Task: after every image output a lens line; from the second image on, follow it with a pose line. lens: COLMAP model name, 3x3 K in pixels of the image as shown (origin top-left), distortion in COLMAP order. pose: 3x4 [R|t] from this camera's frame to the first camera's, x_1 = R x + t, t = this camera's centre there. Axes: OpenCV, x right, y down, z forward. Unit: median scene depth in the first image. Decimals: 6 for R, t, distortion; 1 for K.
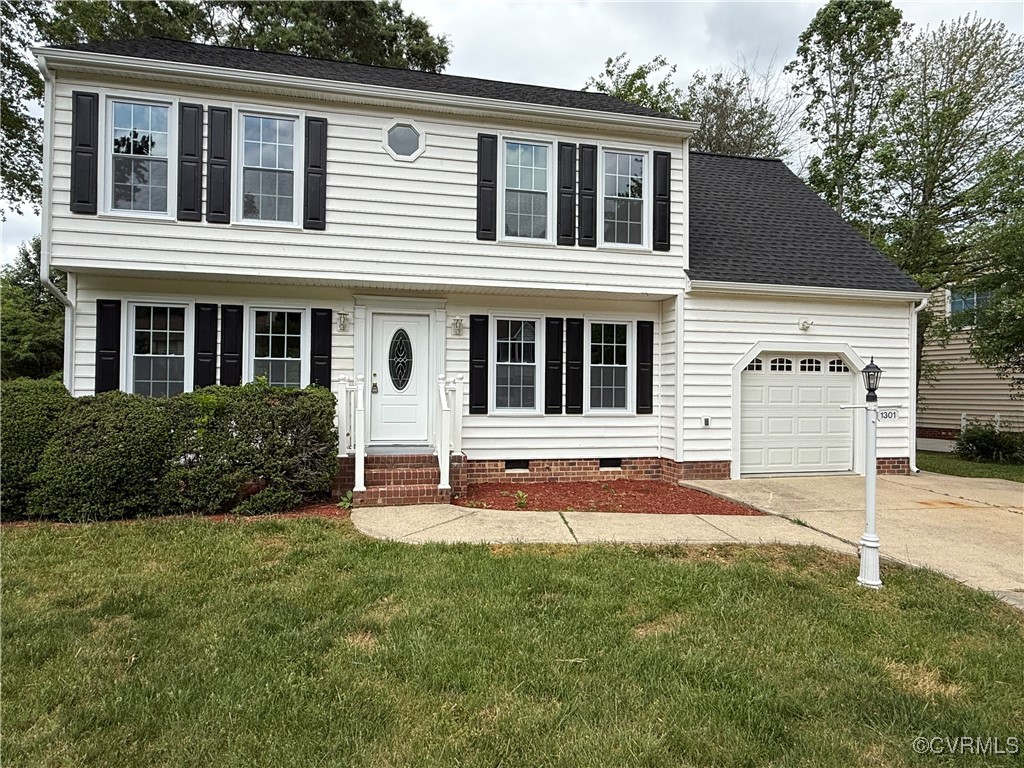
lens RADIAL K [[571.9, 0, 512.0], [0, 571.9, 384.0], [0, 0, 1]] dist [-0.003645, 0.001294]
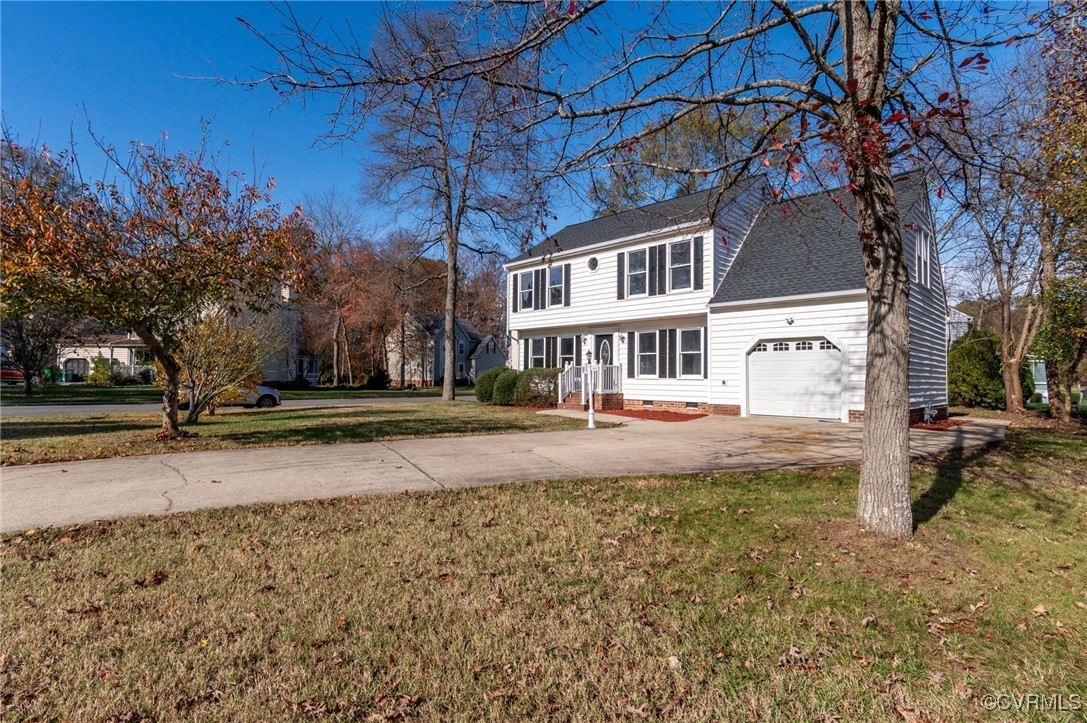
lens RADIAL K [[538.7, 0, 543.5], [0, 538.7, 361.5], [0, 0, 1]] dist [-0.002467, -0.000097]
pose [[0.529604, -0.030289, -0.847704, 1.627467], [-0.001647, 0.999324, -0.036735, 0.072550], [0.848243, 0.020851, 0.529196, -0.384602]]
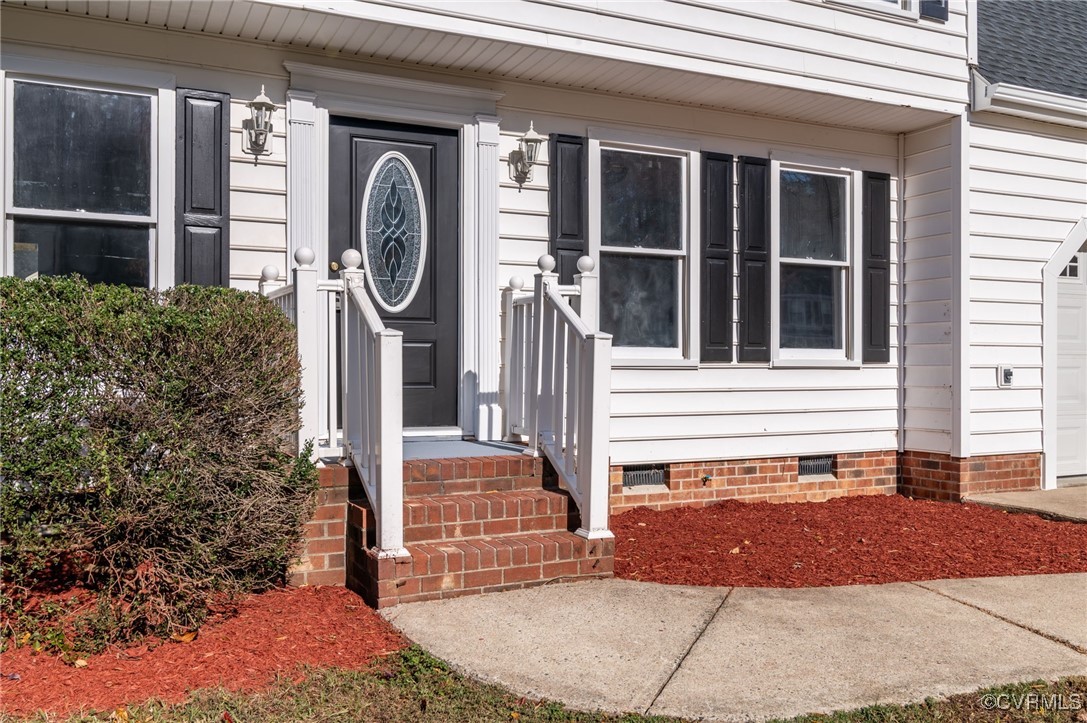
lens RADIAL K [[920.0, 0, 543.5], [0, 920.0, 361.5], [0, 0, 1]] dist [0.001308, 0.000927]
pose [[0.974126, -0.008607, 0.225840, -0.259287], [0.006789, 0.999938, 0.008824, 0.049739], [-0.225901, -0.007063, 0.974125, 0.351911]]
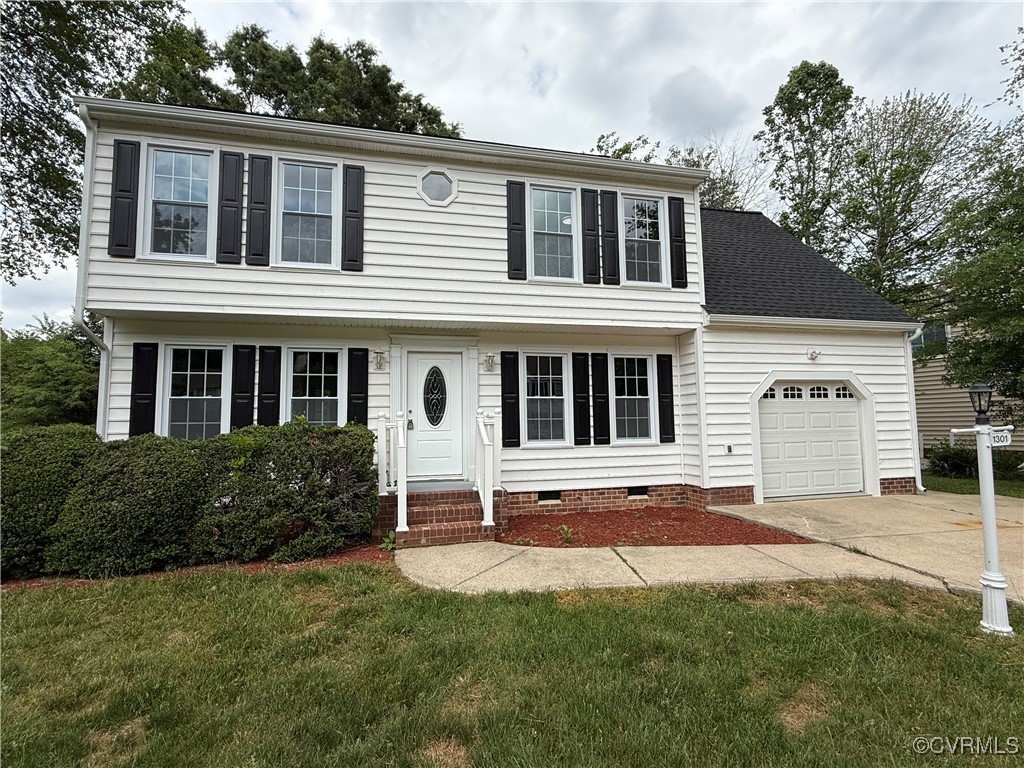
lens RADIAL K [[483.4, 0, 515.5], [0, 483.4, 384.1], [0, 0, 1]] dist [0.000793, -0.000211]
pose [[0.999422, -0.023978, 0.024101, -0.075853], [0.025635, 0.997149, -0.070968, 0.001320], [-0.022330, 0.071545, 0.997187, 0.137366]]
